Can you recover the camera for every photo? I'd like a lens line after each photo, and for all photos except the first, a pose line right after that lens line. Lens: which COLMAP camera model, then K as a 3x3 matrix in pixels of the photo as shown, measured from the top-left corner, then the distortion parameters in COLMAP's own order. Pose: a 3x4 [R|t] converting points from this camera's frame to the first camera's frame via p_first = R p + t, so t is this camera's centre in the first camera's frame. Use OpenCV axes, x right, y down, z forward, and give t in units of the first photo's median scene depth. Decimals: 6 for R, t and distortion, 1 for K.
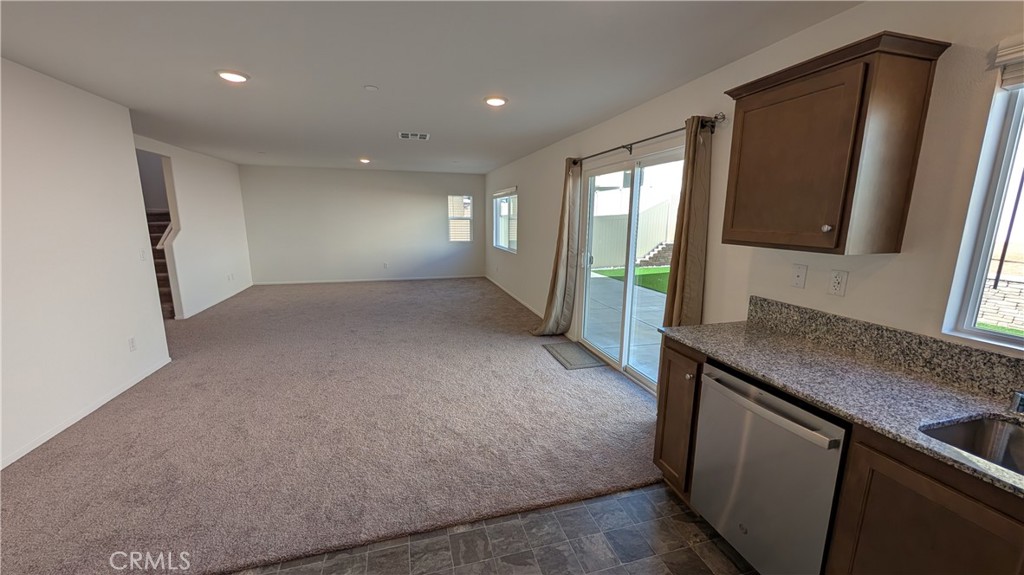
lens RADIAL K [[378.7, 0, 508.7], [0, 378.7, 289.0], [0, 0, 1]] dist [-0.000393, 0.000840]
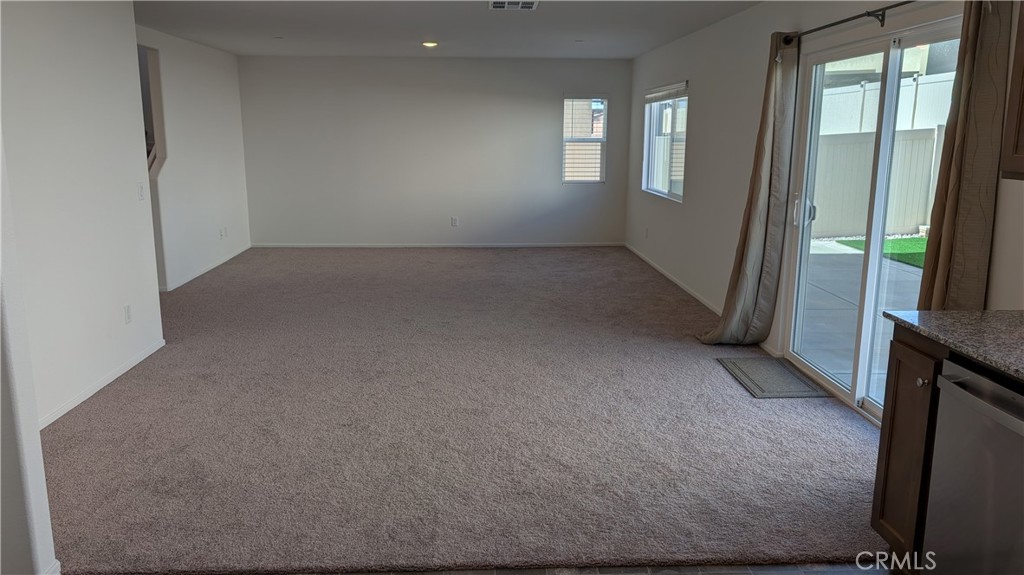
lens RADIAL K [[734.6, 0, 508.2], [0, 734.6, 284.3], [0, 0, 1]] dist [0.026915, -0.025046]
pose [[0.974082, 0.039563, -0.222707, 0.034399], [-0.037314, 0.999201, 0.014300, 0.040736], [0.223095, -0.005619, 0.974780, -0.223090]]
